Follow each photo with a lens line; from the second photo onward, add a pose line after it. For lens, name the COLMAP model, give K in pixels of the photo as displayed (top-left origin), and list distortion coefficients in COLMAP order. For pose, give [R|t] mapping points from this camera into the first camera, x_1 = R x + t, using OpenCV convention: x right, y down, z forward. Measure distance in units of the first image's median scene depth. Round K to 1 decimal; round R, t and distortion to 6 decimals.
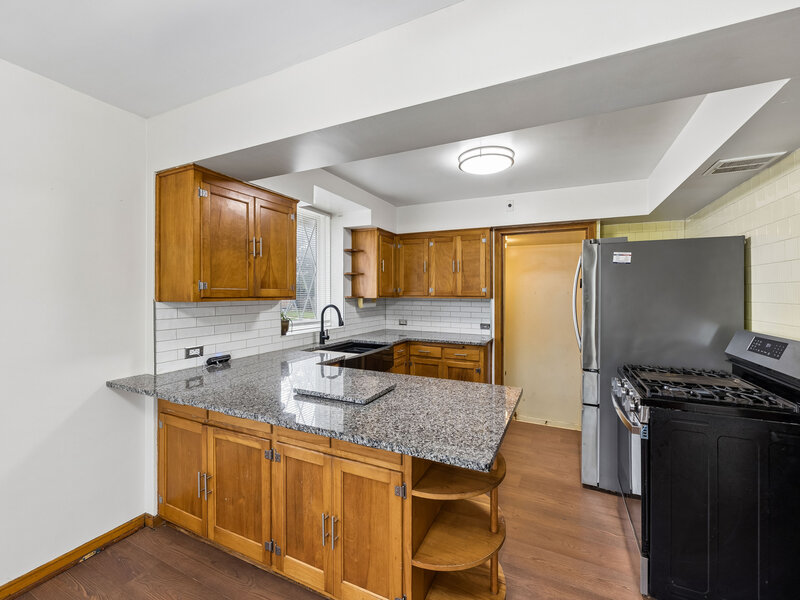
lens RADIAL K [[345.6, 0, 403.4], [0, 345.6, 296.8], [0, 0, 1]] dist [0.011080, 0.000859]
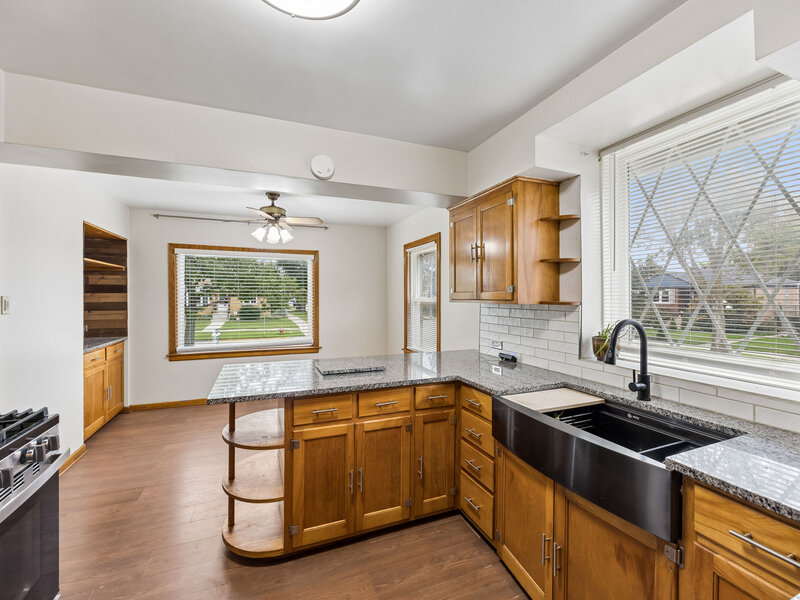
lens RADIAL K [[345.6, 0, 398.6], [0, 345.6, 300.4], [0, 0, 1]] dist [0.011080, 0.000859]
pose [[-0.676540, 0.004010, -0.736395, 0.316975], [-0.012146, 0.999788, 0.016603, -0.007378], [0.736305, 0.020177, -0.676349, 0.937486]]
